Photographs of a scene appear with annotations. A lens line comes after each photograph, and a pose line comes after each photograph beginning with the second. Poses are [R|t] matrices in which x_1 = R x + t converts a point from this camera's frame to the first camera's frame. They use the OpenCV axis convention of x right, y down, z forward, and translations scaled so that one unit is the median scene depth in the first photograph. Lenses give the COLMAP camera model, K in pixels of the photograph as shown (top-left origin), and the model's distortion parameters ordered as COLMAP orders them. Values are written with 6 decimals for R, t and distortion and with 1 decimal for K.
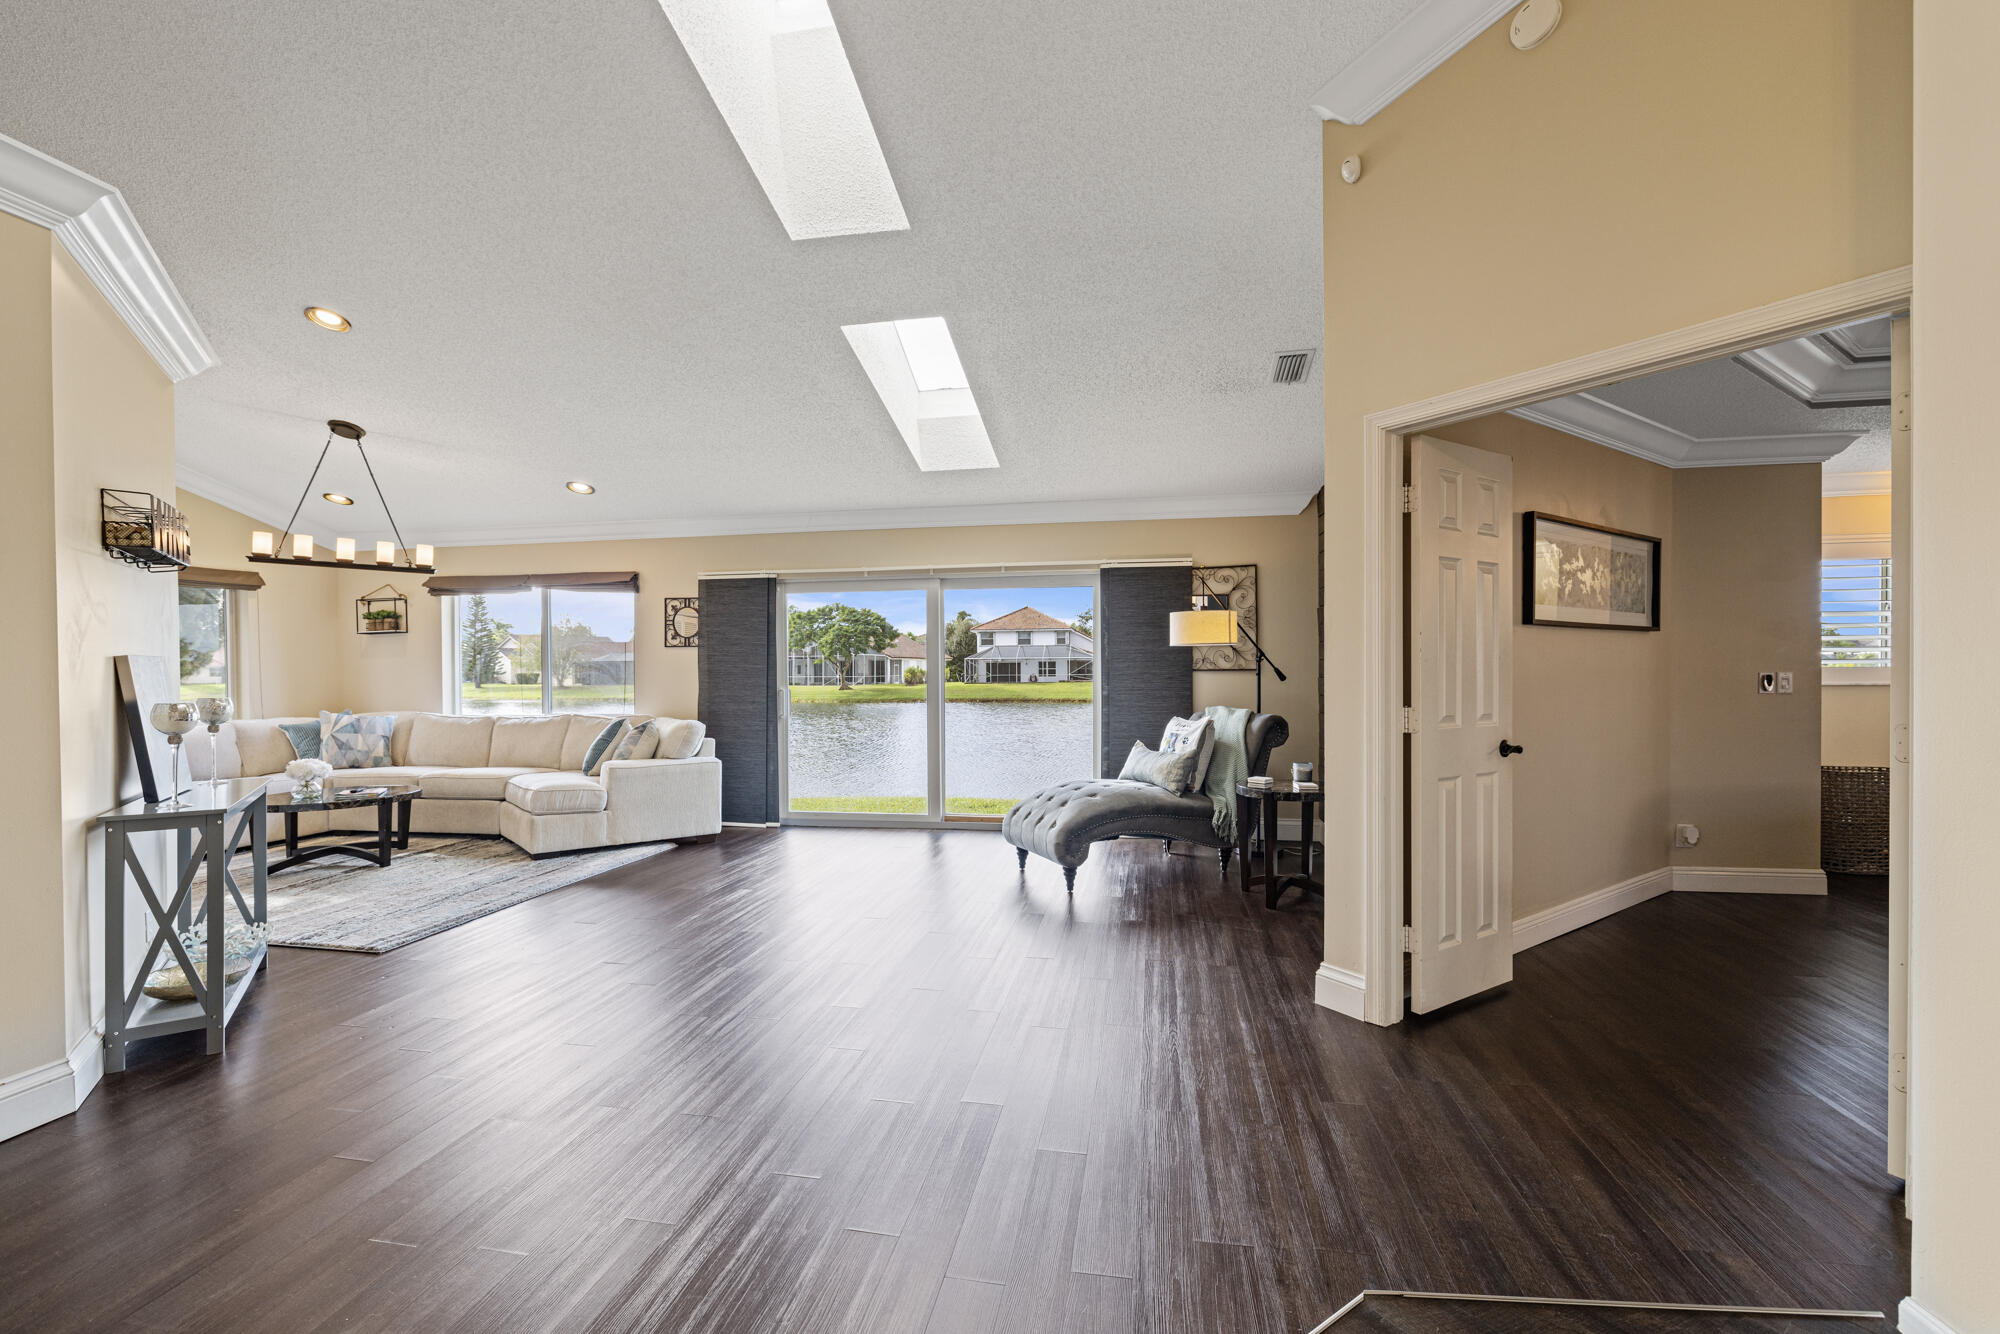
lens RADIAL K [[831.9, 0, 994.4], [0, 831.9, 673.7], [0, 0, 1]] dist [-0.001784, -0.000055]
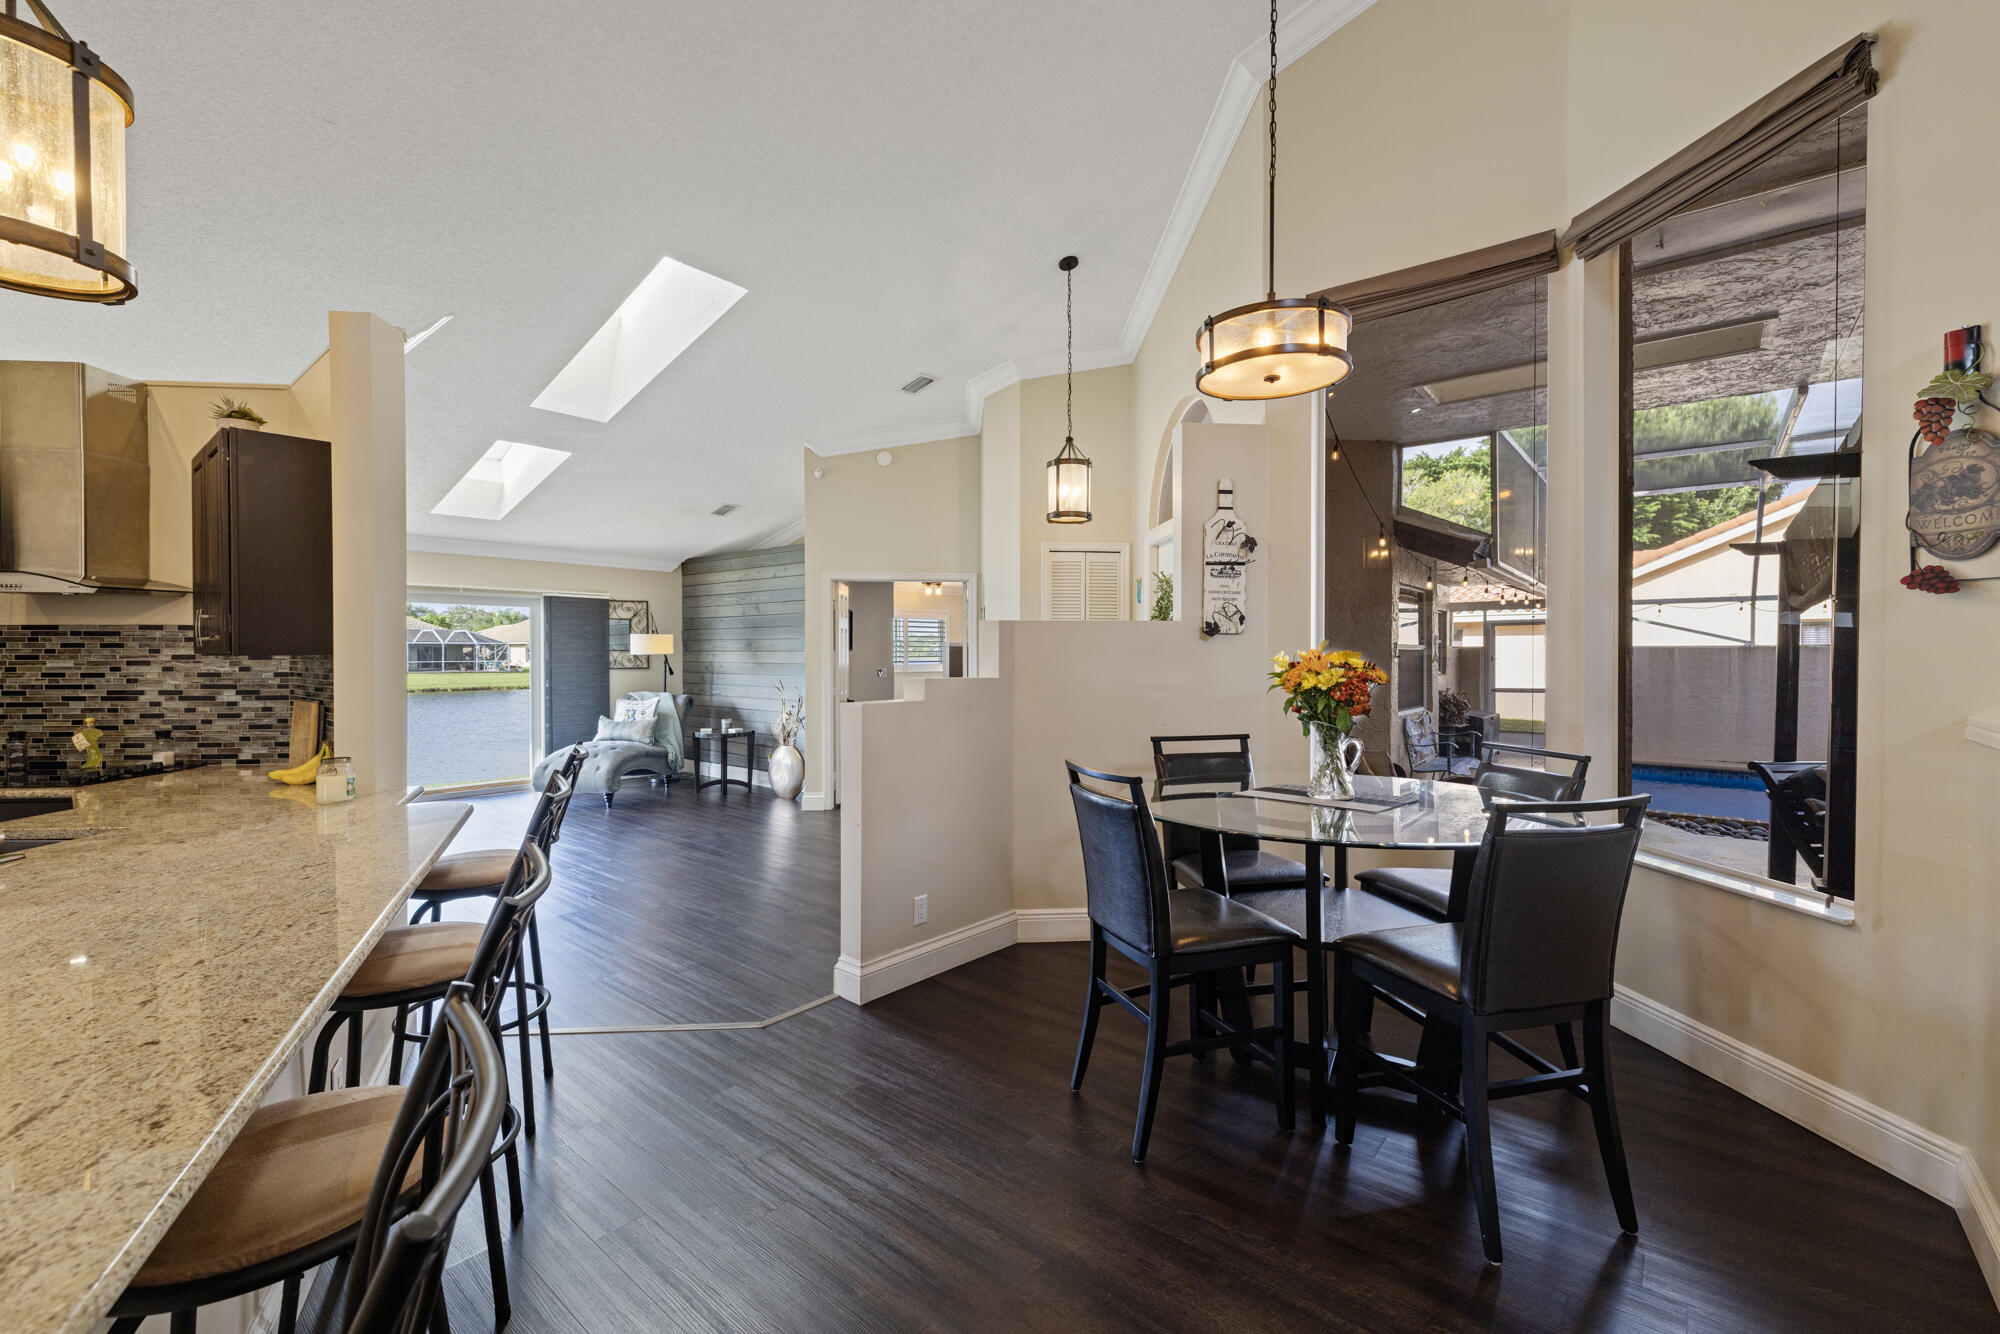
lens RADIAL K [[831.9, 0, 1002.0], [0, 831.9, 664.7], [0, 0, 1]] dist [-0.001784, -0.000055]
pose [[0.492394, -0.006177, 0.870351, -0.874941], [0.004151, 0.999980, 0.004749, -0.019447], [-0.870363, 0.001274, 0.492410, -0.427810]]
